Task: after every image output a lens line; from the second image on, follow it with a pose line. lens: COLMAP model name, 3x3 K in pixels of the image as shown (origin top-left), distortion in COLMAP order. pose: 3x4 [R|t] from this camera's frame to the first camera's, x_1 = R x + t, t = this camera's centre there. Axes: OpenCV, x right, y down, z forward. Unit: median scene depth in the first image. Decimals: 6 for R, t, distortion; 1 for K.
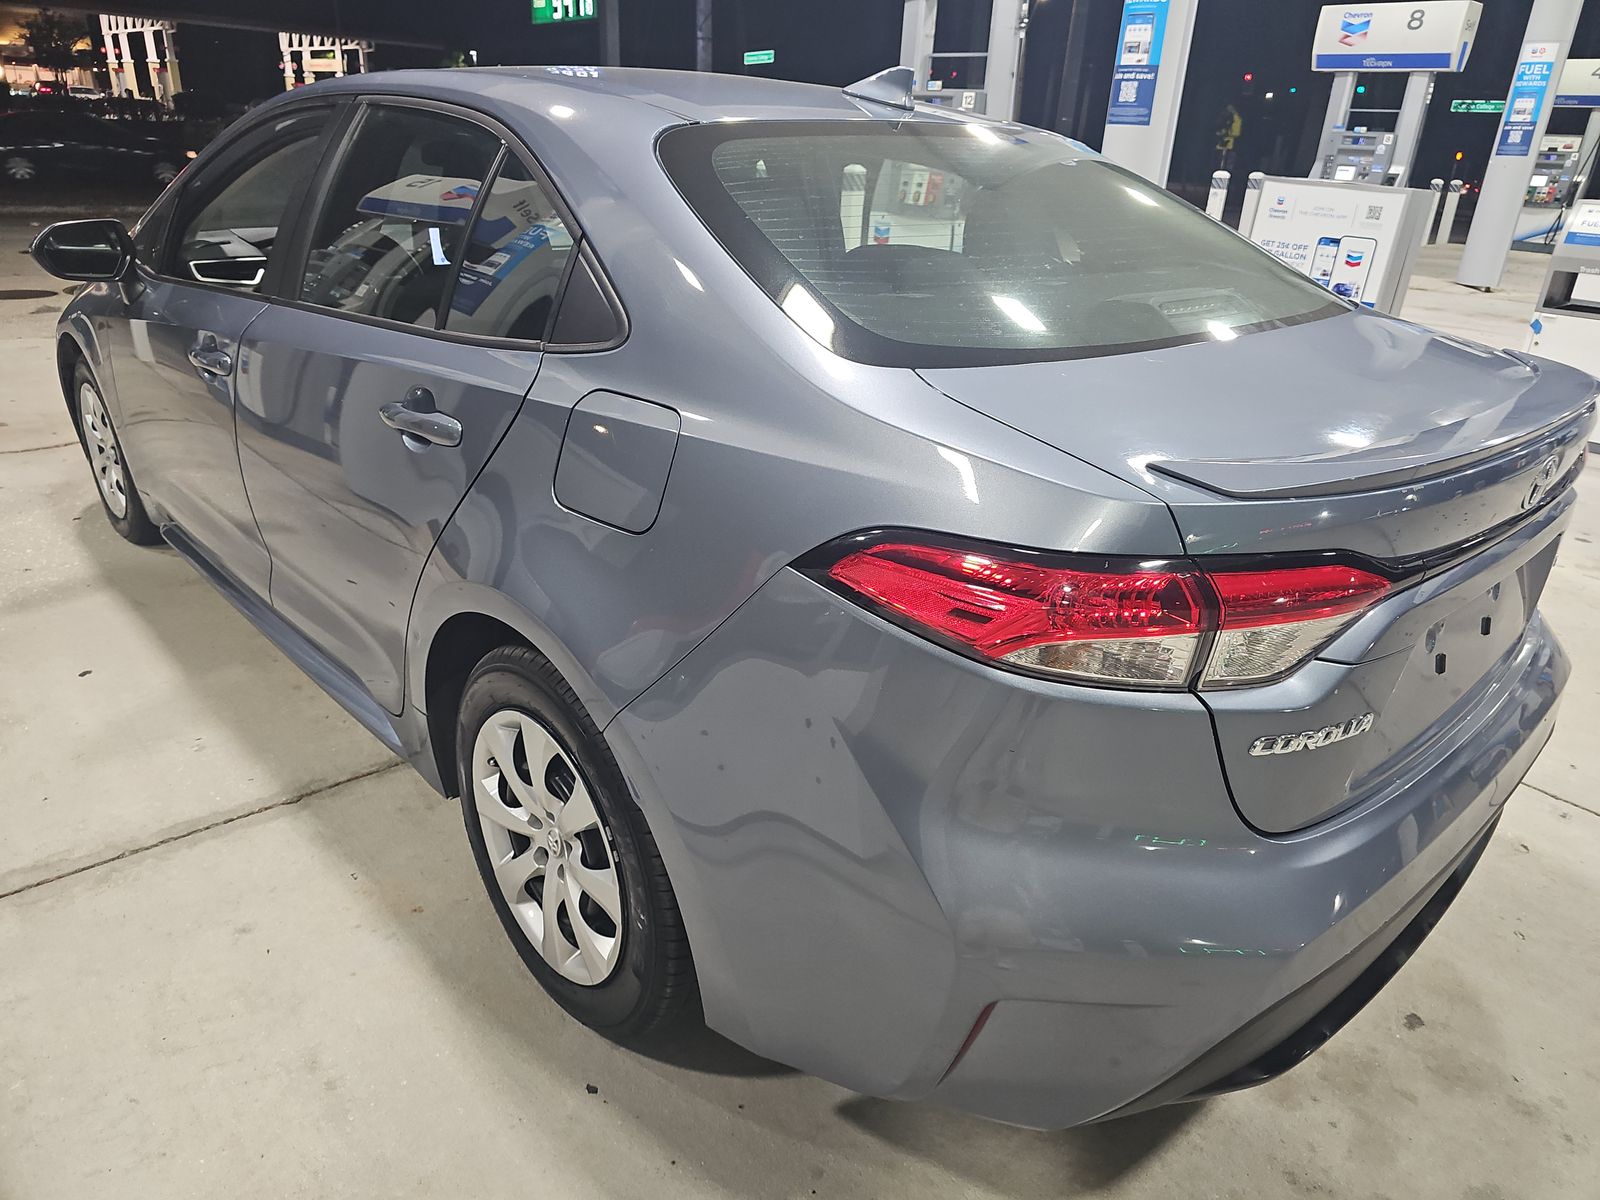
lens RADIAL K [[1057.5, 0, 810.0], [0, 1057.5, 588.9], [0, 0, 1]] dist [-0.001137, 0.001060]
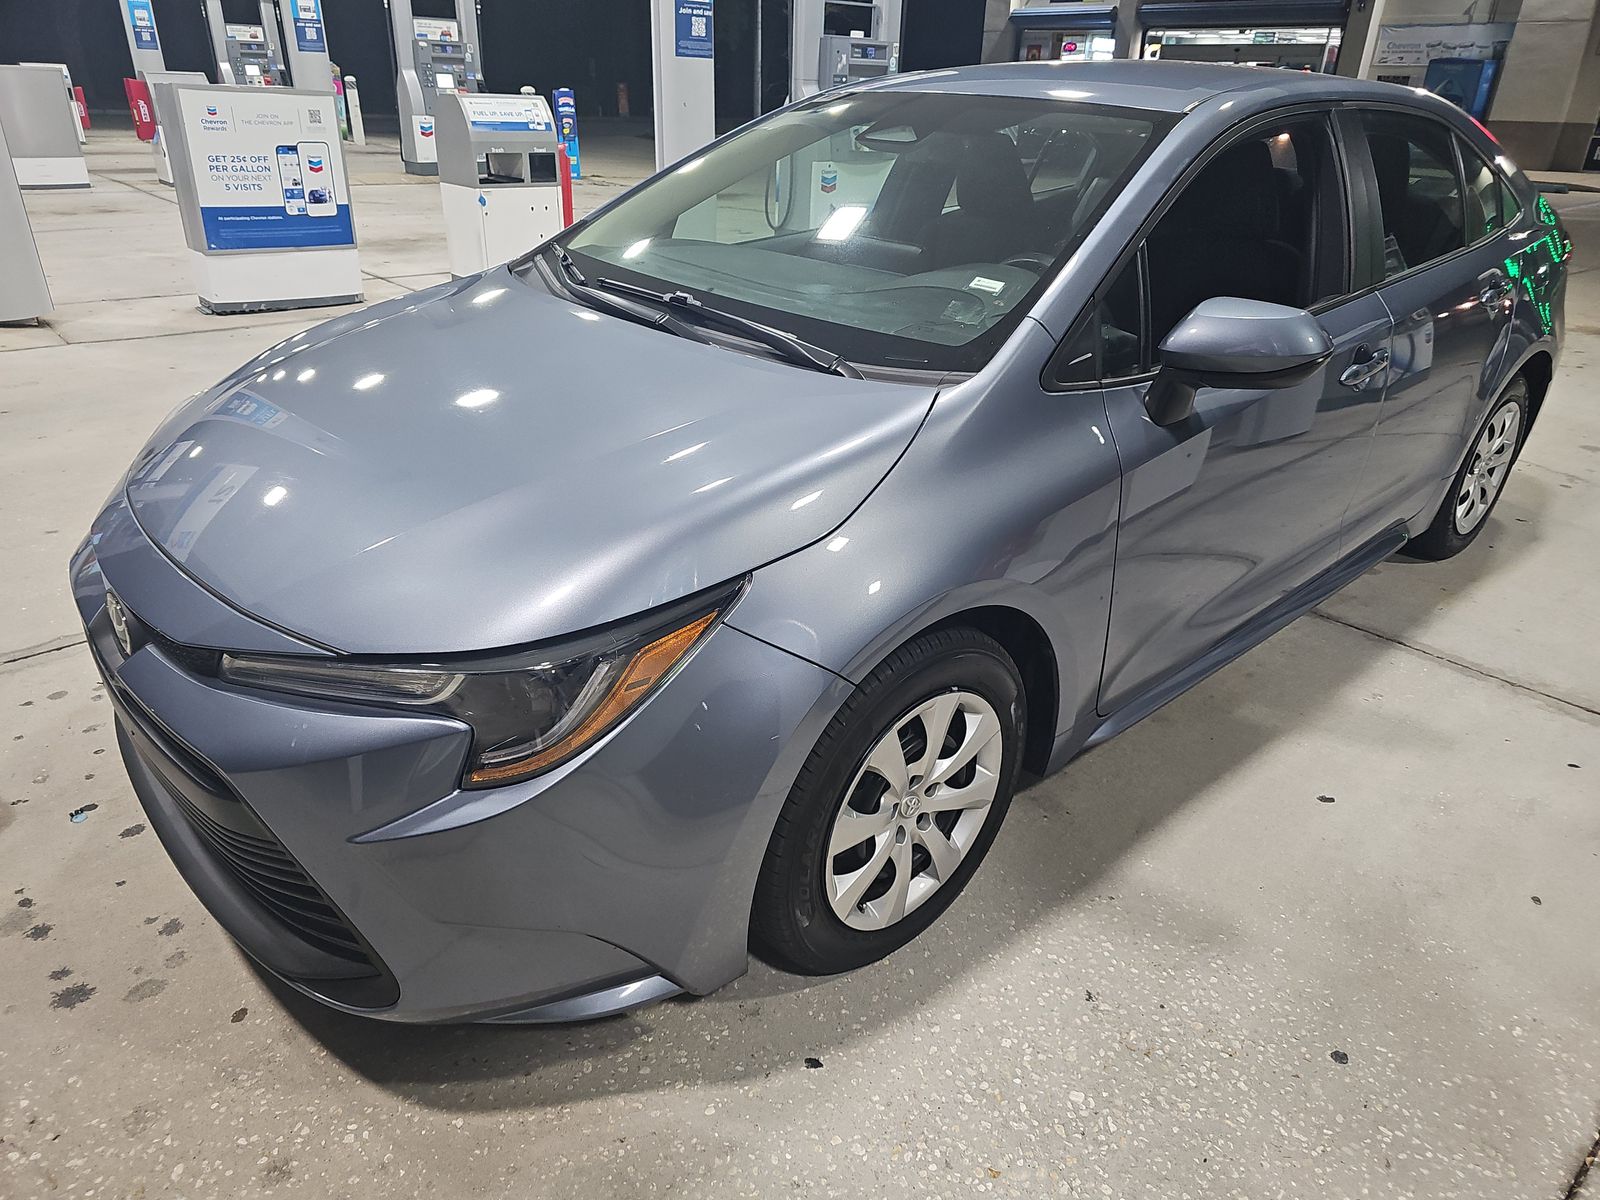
lens RADIAL K [[1057.5, 0, 804.8], [0, 1057.5, 615.8], [0, 0, 1]] dist [-0.001137, 0.001060]
pose [[0.040243, -0.490313, 0.870617, -1.000611], [0.368690, 0.817123, 0.443144, -0.413937], [-0.928681, 0.303155, 0.213657, 0.842950]]
